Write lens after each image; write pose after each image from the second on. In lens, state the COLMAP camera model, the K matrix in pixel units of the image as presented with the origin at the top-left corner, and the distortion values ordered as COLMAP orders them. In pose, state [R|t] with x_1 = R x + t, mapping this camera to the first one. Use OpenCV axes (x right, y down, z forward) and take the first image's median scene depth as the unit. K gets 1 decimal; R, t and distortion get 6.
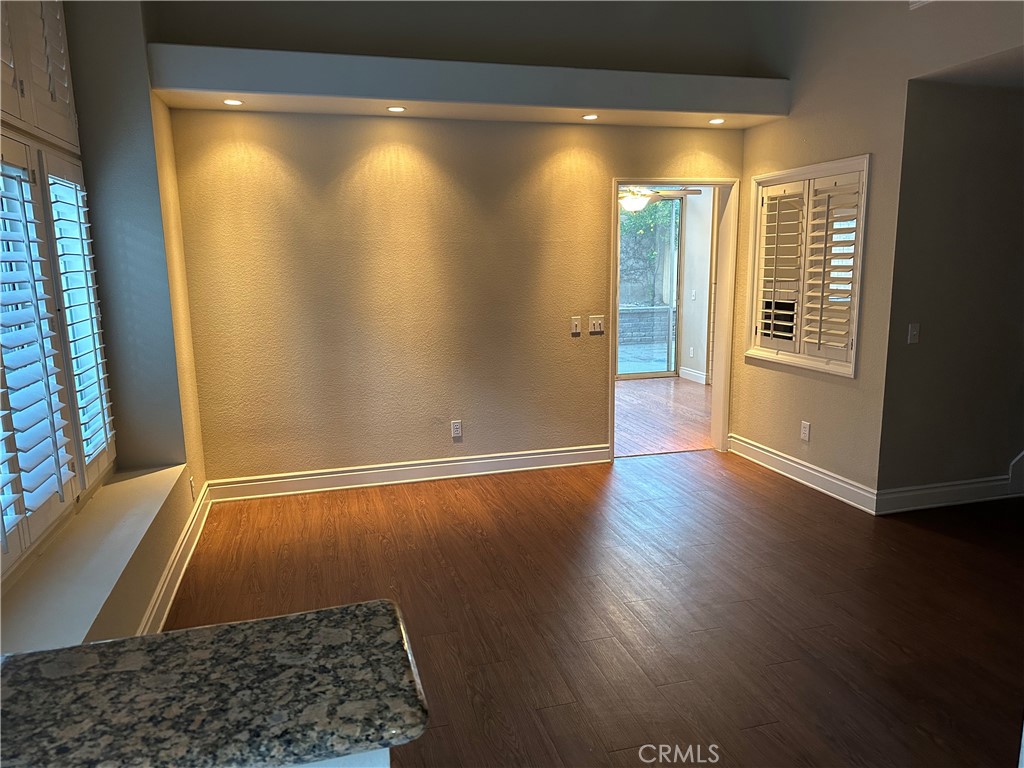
lens RADIAL K [[730.4, 0, 511.2], [0, 730.4, 385.0], [0, 0, 1]] dist [0.023035, -0.033789]
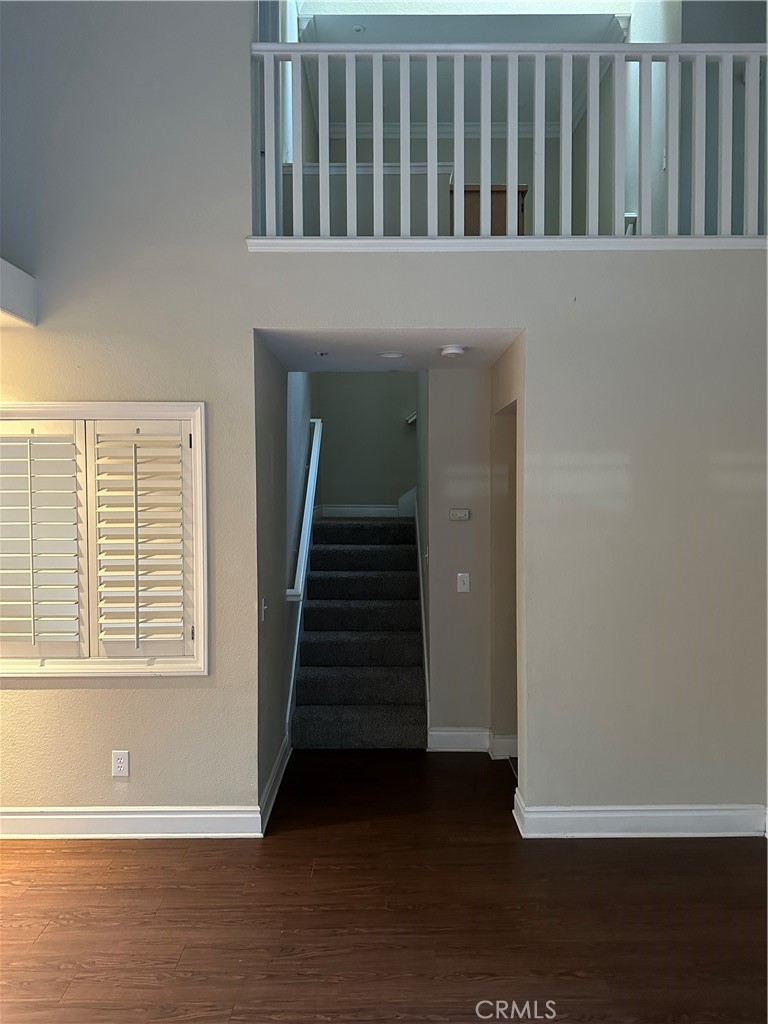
lens RADIAL K [[730.4, 0, 383.7], [0, 730.4, 514.9], [0, 0, 1]] dist [0.023035, -0.033789]
pose [[0.247008, -0.007336, 0.968986, -0.231294], [0.161846, 0.986237, -0.033790, -0.113089], [-0.955402, 0.165173, 0.244795, 0.549647]]
